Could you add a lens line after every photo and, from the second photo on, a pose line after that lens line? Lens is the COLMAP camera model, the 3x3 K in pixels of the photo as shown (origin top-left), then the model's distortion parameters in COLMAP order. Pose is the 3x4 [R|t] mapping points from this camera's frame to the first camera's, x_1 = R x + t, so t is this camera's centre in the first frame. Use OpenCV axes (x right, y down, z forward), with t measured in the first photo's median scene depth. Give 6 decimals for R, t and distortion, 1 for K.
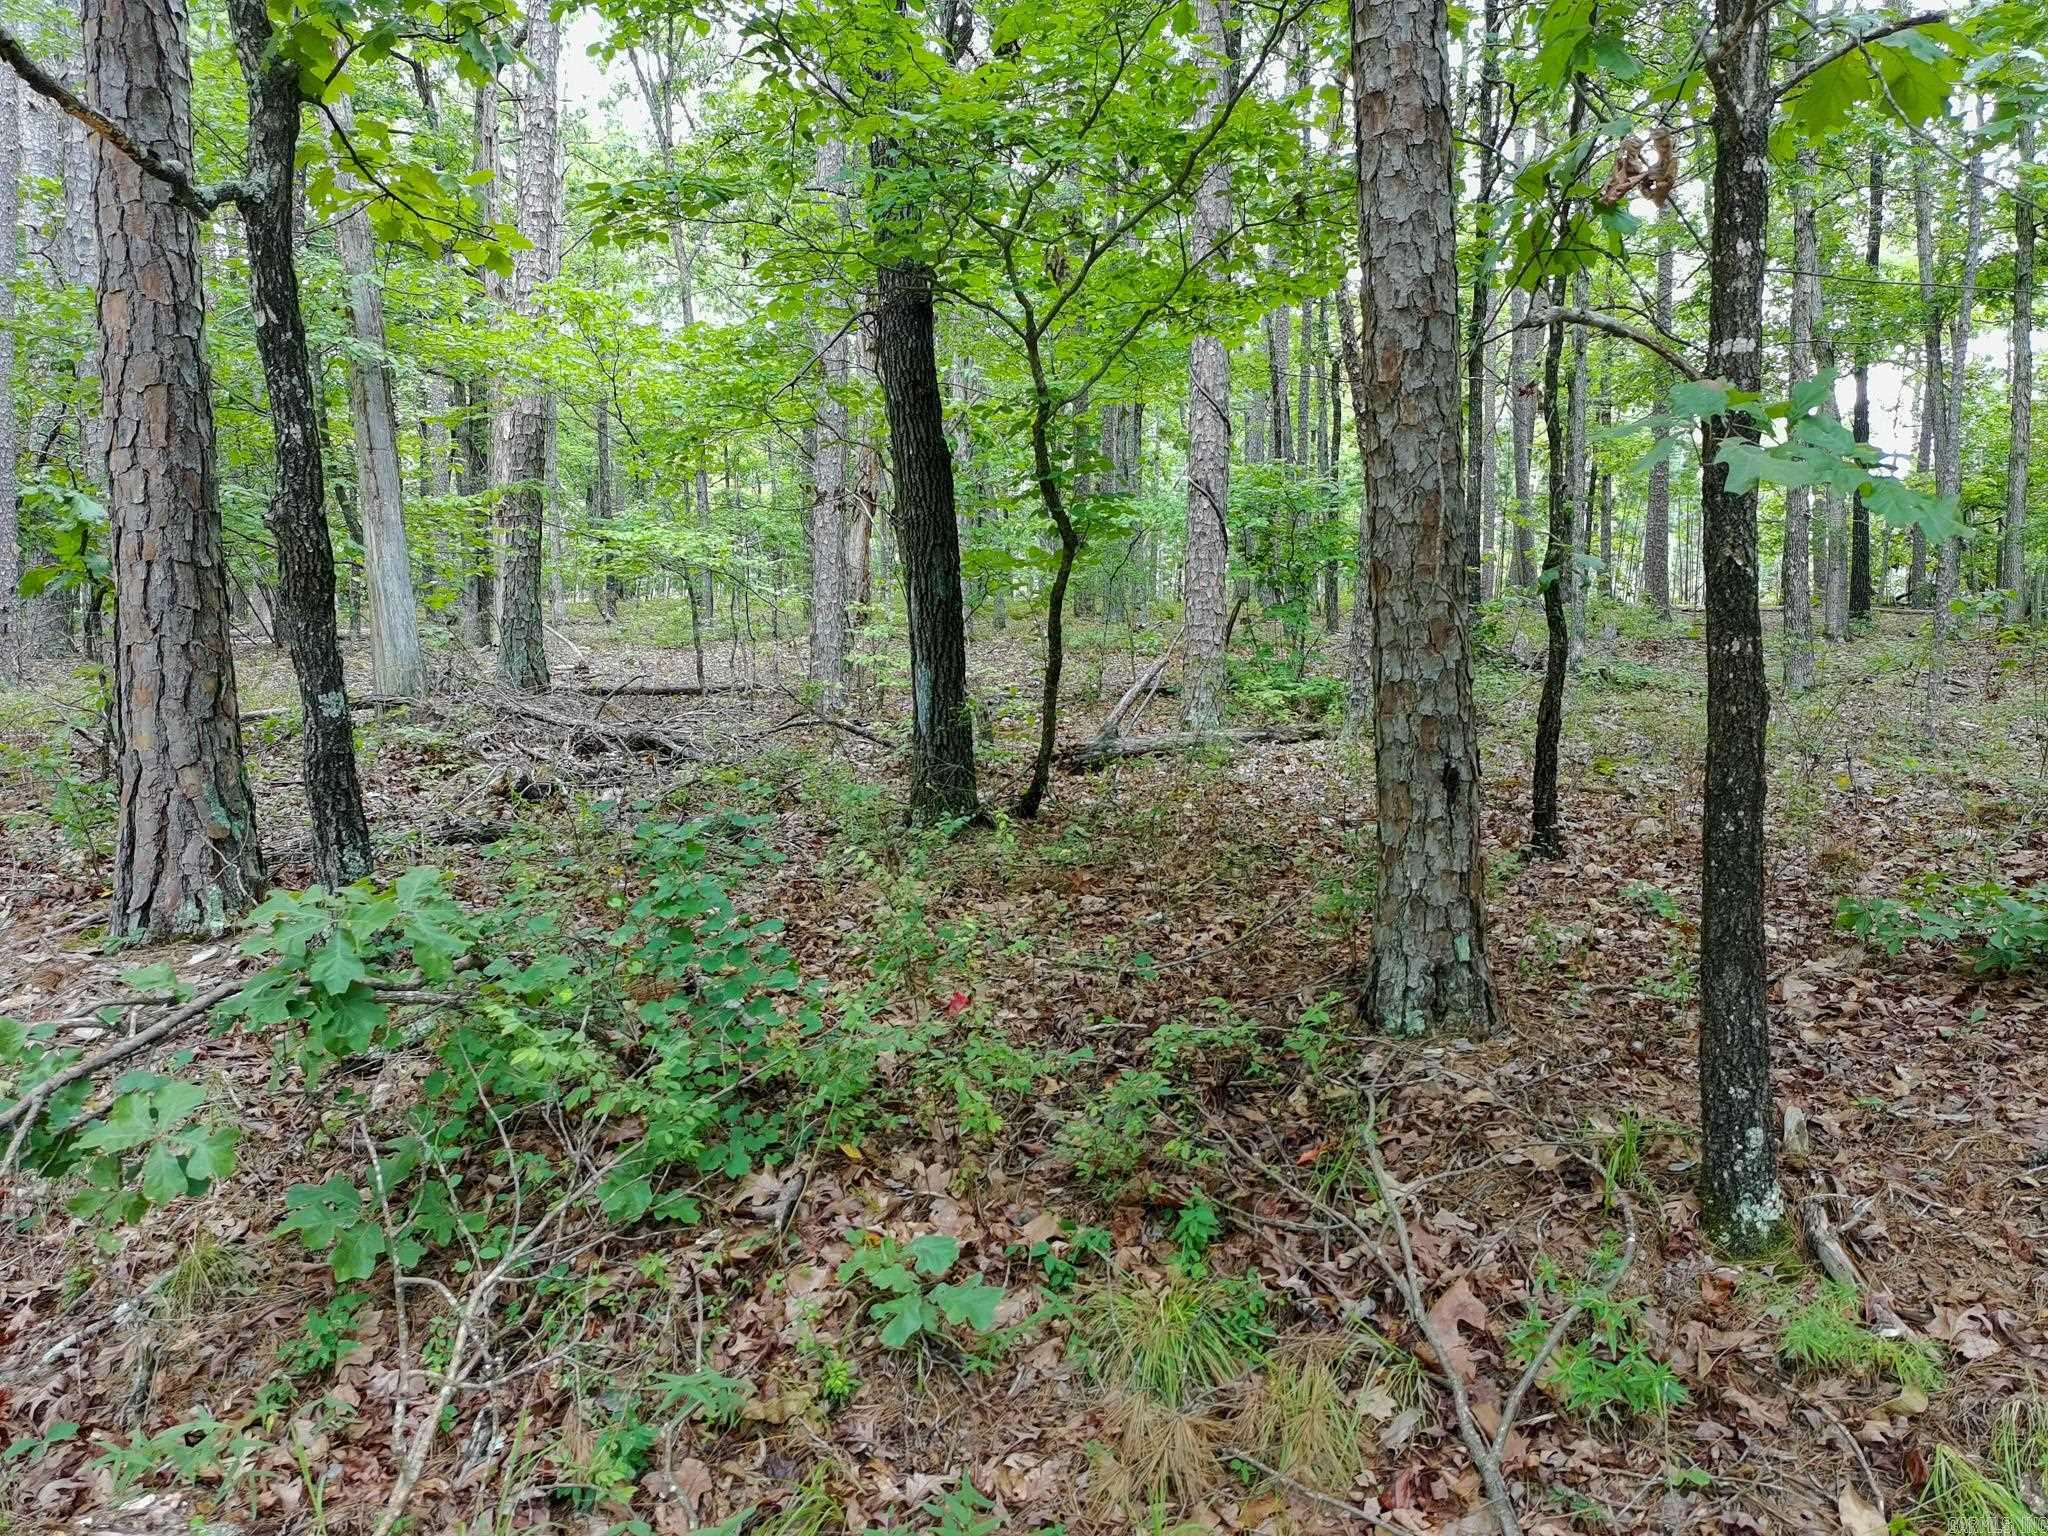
lens RADIAL K [[1524.9, 0, 1028.7], [0, 1524.9, 770.2], [0, 0, 1]] dist [0.059985, -0.056028]
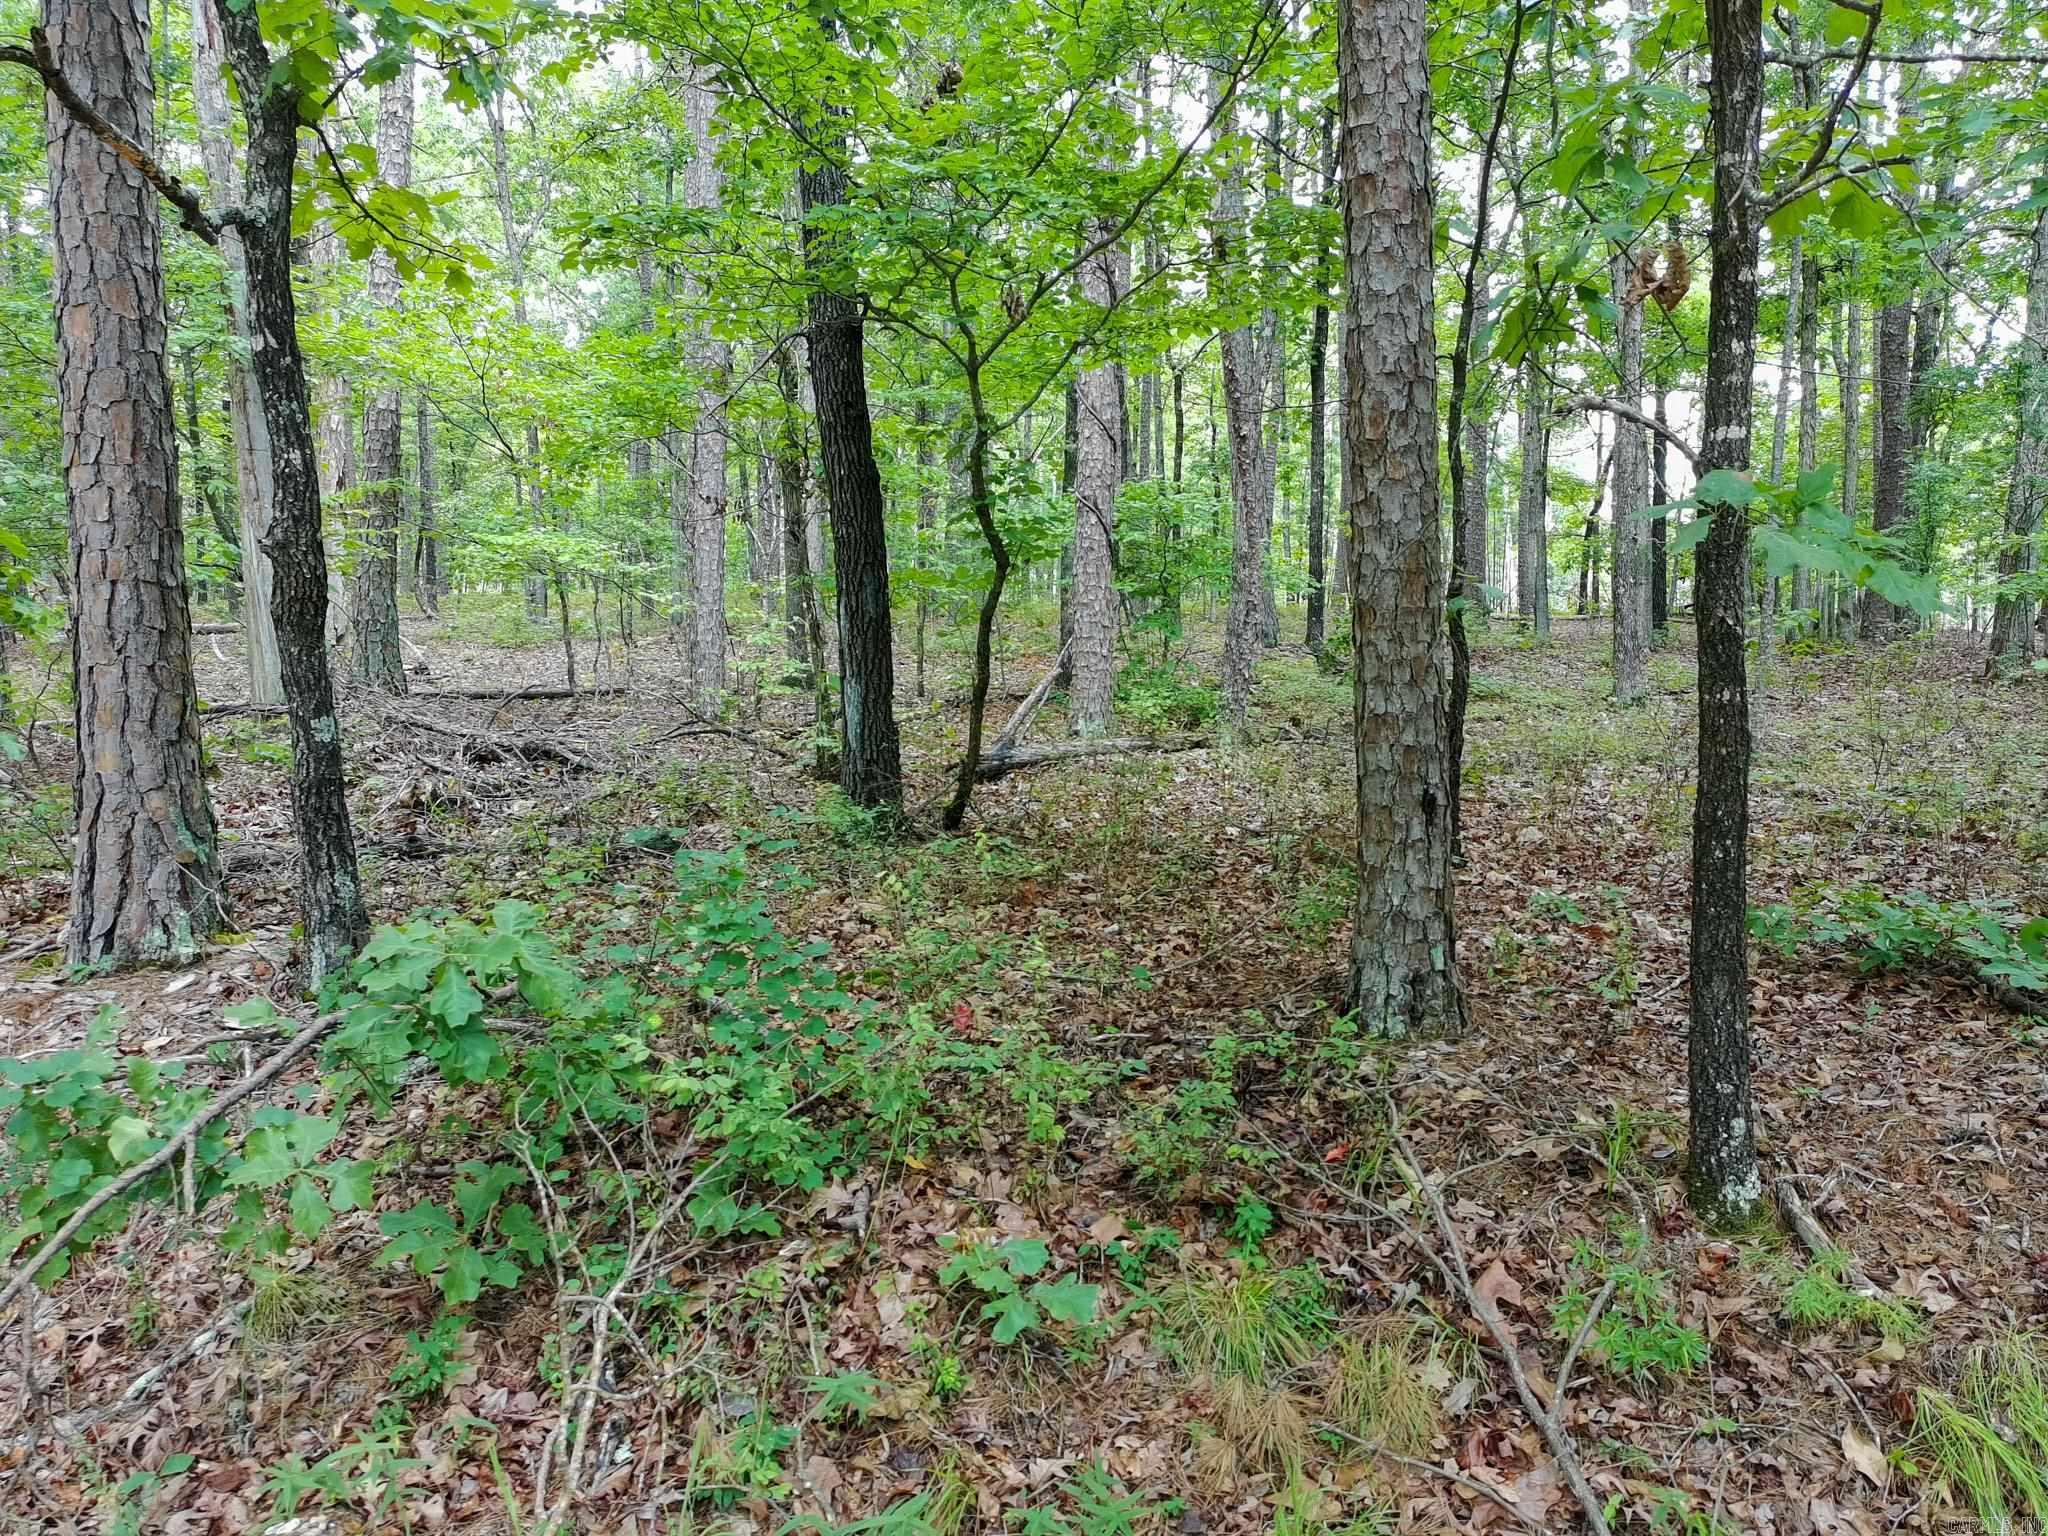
lens RADIAL K [[1524.9, 0, 1030.1], [0, 1524.9, 769.6], [0, 0, 1]] dist [0.059985, -0.056028]
pose [[0.993289, -0.001133, 0.115653, -0.137103], [0.001027, 0.999999, 0.000977, -0.020516], [-0.115654, -0.000852, 0.993289, -0.052376]]
